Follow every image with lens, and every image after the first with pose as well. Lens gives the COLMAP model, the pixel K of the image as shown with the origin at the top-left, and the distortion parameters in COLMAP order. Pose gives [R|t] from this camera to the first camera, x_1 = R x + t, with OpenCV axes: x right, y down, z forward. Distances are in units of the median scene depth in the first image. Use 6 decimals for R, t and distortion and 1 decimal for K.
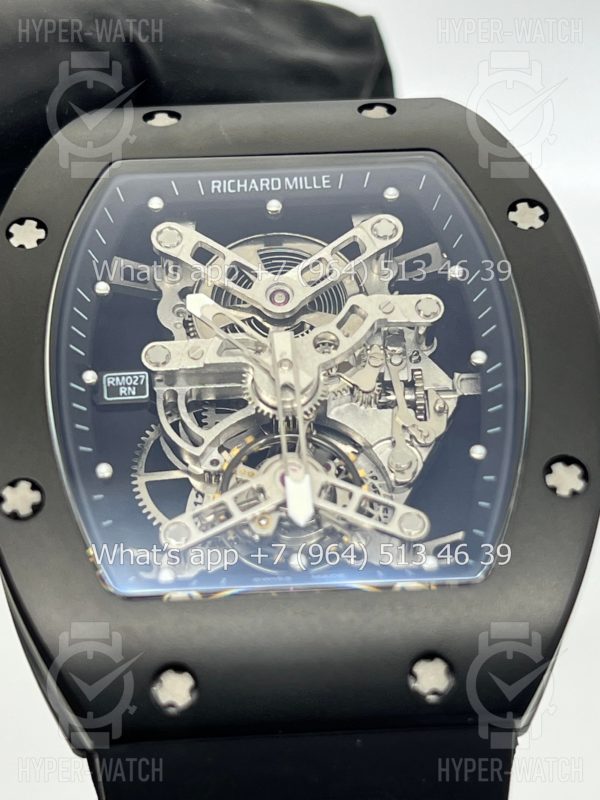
lens RADIAL K [[1893.6, 0, 298.0], [0, 1893.6, 394.6], [0, 0, 1]] dist [0.046078, 0.000000]
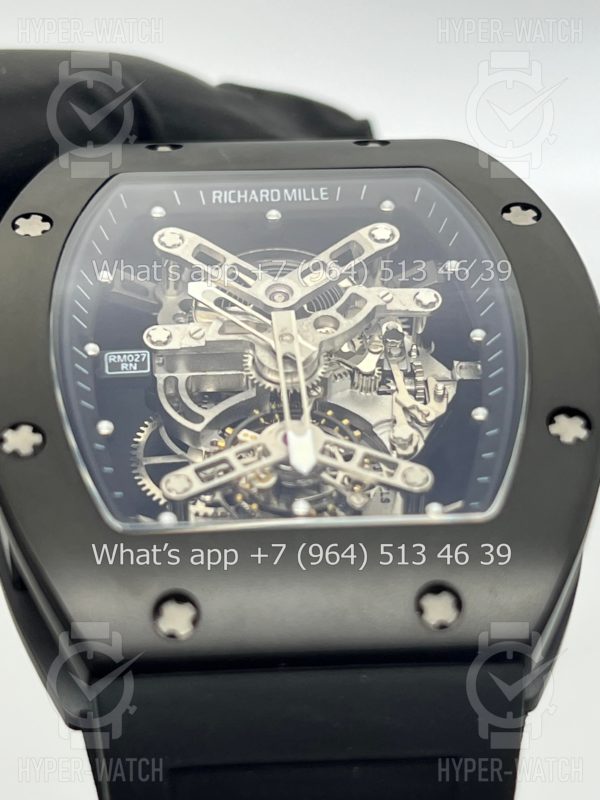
lens RADIAL K [[1893.6, 0, 297.7], [0, 1893.6, 404.0], [0, 0, 1]] dist [0.046078, 0.000000]
pose [[0.999866, 0.001766, 0.016284, -0.016641], [0.001849, 0.975649, -0.219329, 0.233129], [-0.016275, 0.219329, 0.975515, 0.024138]]
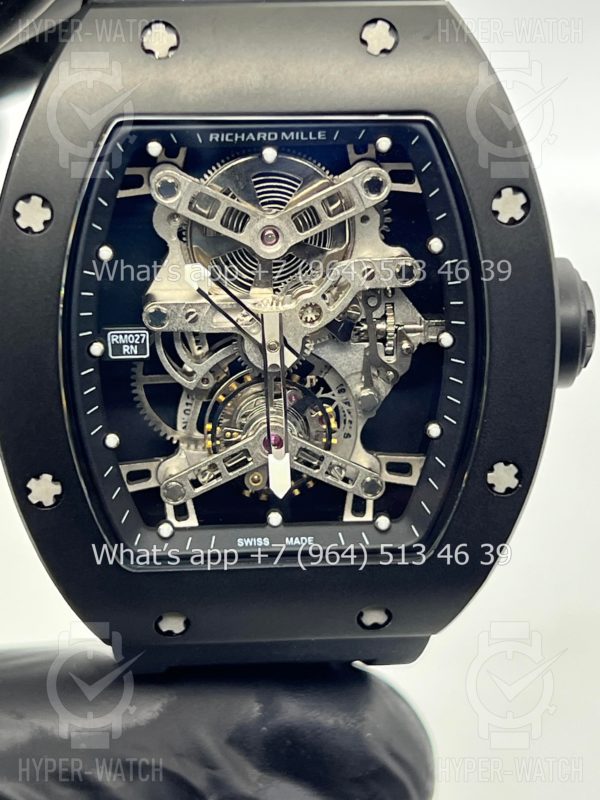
lens RADIAL K [[1893.6, 0, 310.3], [0, 1893.6, 399.8], [0, 0, 1]] dist [0.046078, 0.000000]
pose [[0.996515, 0.034236, 0.076065, -0.066787], [-0.078285, 0.698702, 0.711117, -0.768599], [-0.028801, -0.714593, 0.698947, 0.192189]]
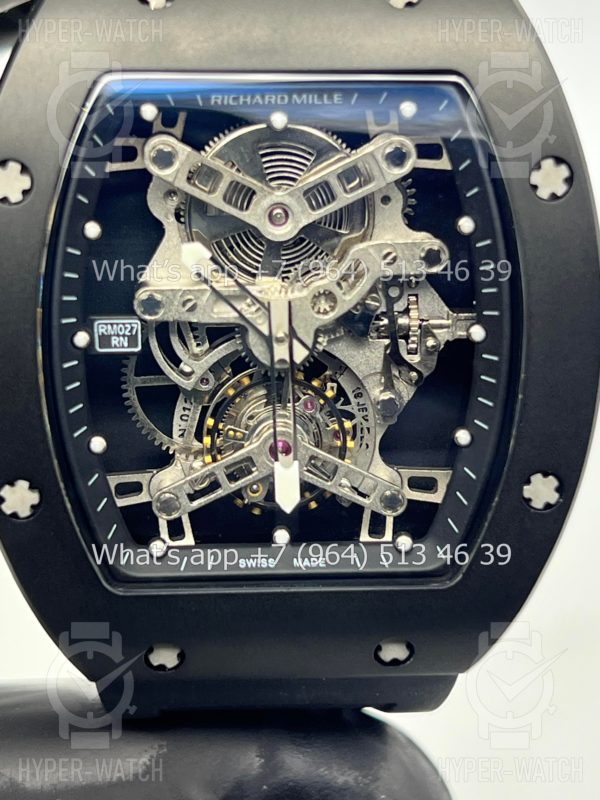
lens RADIAL K [[1893.6, 0, 302.5], [0, 1893.6, 397.2], [0, 0, 1]] dist [0.046078, 0.000000]
pose [[0.997071, 0.045870, 0.061204, -0.053001], [-0.075227, 0.732713, 0.676367, -0.643325], [-0.013820, -0.678990, 0.734018, 0.249798]]
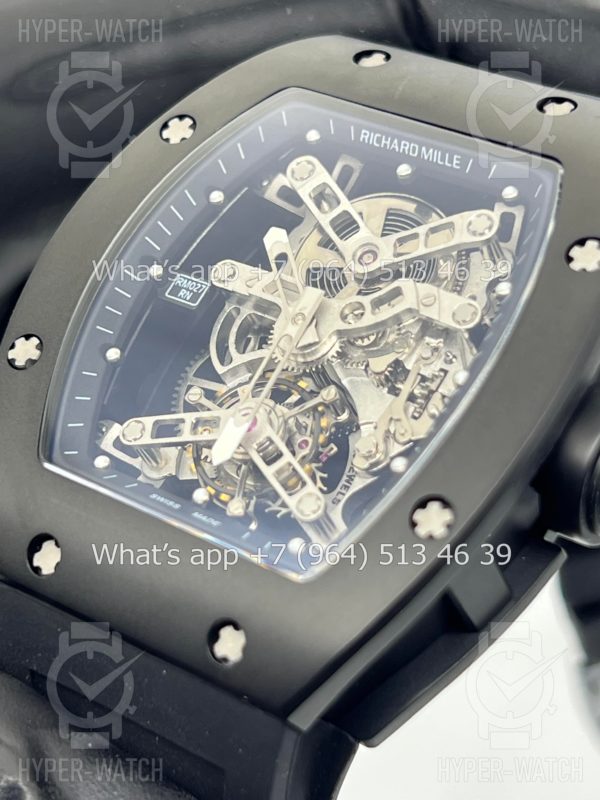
lens RADIAL K [[1893.6, 0, 296.4], [0, 1893.6, 398.3], [0, 0, 1]] dist [0.046078, 0.000000]
pose [[0.763561, 0.345989, -0.545221, 0.550967], [-0.301143, 0.937698, 0.173310, -0.148560], [0.571216, 0.031857, 0.820182, 0.157086]]
